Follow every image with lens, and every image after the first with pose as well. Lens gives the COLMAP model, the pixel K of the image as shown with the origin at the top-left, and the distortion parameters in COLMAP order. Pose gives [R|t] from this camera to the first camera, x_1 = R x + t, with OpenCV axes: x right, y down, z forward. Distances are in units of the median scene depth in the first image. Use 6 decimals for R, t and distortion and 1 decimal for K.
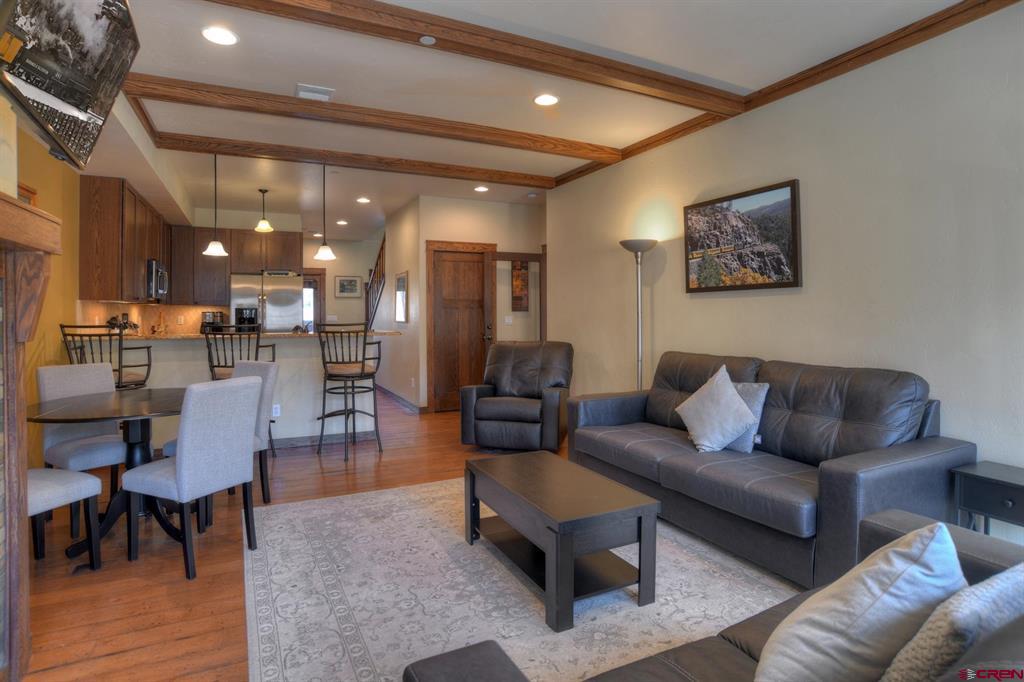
lens RADIAL K [[550.1, 0, 514.3], [0, 550.1, 320.5], [0, 0, 1]] dist [-0.037966, 0.001143]
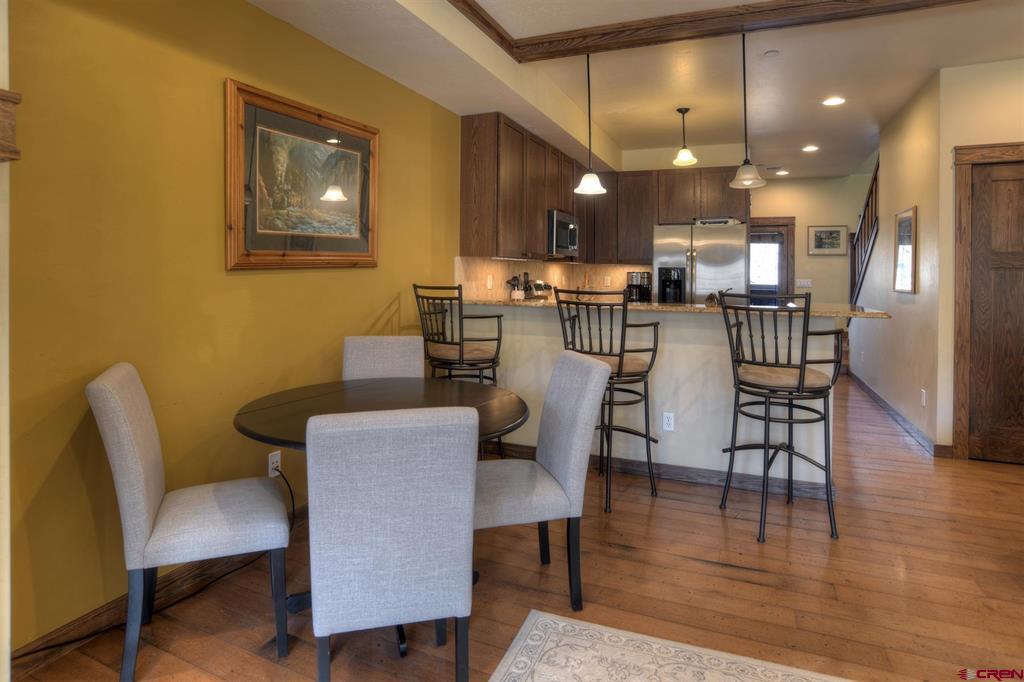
lens RADIAL K [[530.2, 0, 535.7], [0, 530.2, 271.2], [0, 0, 1]] dist [-0.079884, 0.045973]
pose [[0.655773, 0.006002, -0.754935, -0.050890], [-0.022033, 0.999695, -0.011192, -0.005465], [0.754637, 0.023973, 0.655705, 0.379606]]
